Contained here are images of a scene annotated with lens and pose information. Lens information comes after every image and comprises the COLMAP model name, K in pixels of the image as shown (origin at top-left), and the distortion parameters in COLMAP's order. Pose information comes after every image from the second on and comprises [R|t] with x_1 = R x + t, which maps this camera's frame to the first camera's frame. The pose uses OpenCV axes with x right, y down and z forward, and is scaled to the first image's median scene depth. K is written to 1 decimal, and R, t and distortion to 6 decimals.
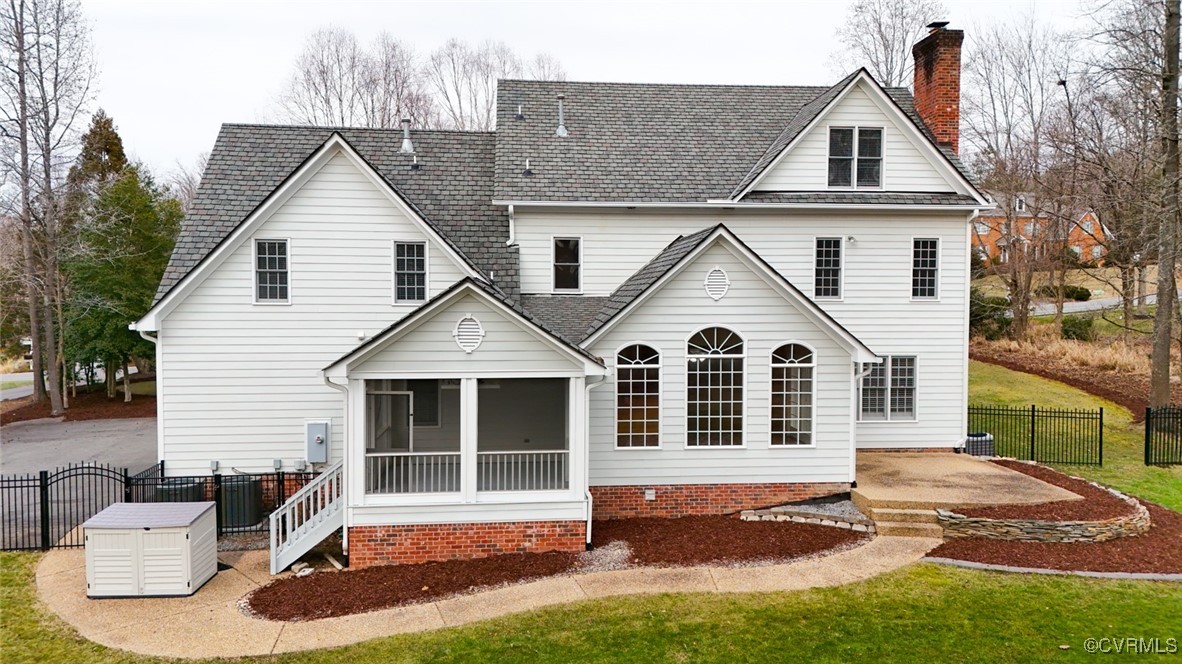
lens RADIAL K [[861.5, 0, 595.1], [0, 861.5, 324.5], [0, 0, 1]] dist [0.110020, -0.136602]
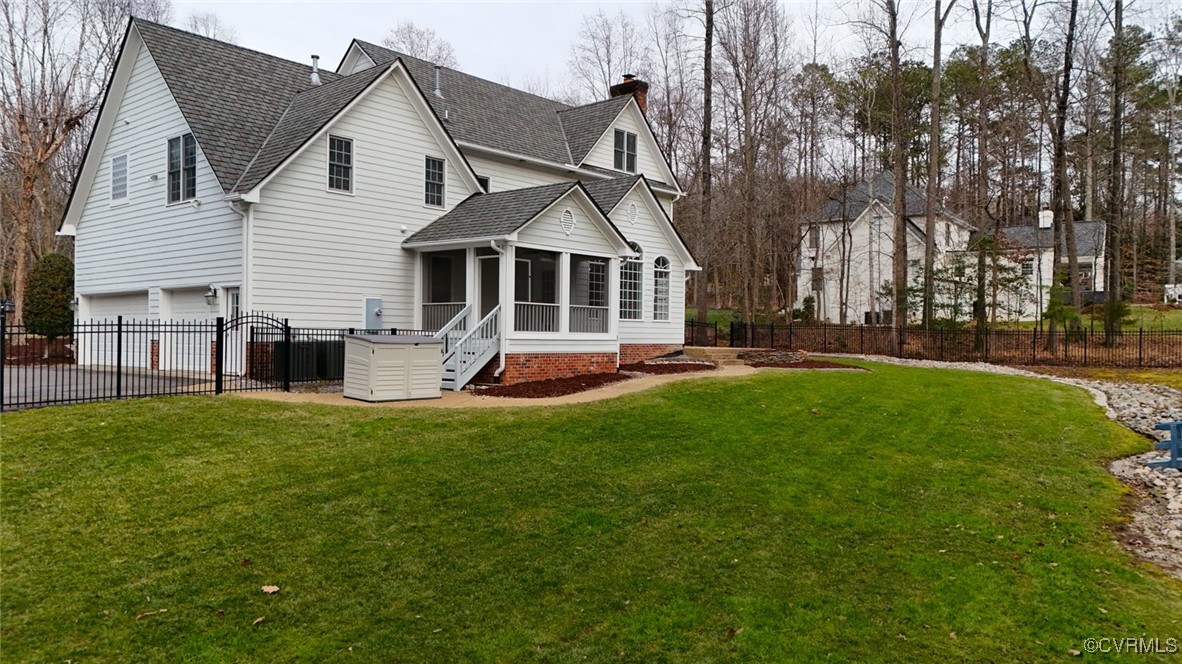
lens RADIAL K [[861.5, 0, 595.1], [0, 861.5, 324.5], [0, 0, 1]] dist [0.110020, -0.136602]
pose [[0.722215, 0.016653, 0.691468, -0.965676], [0.013485, 0.999181, -0.038148, 0.208053], [-0.691537, 0.036876, 0.721399, -0.057832]]
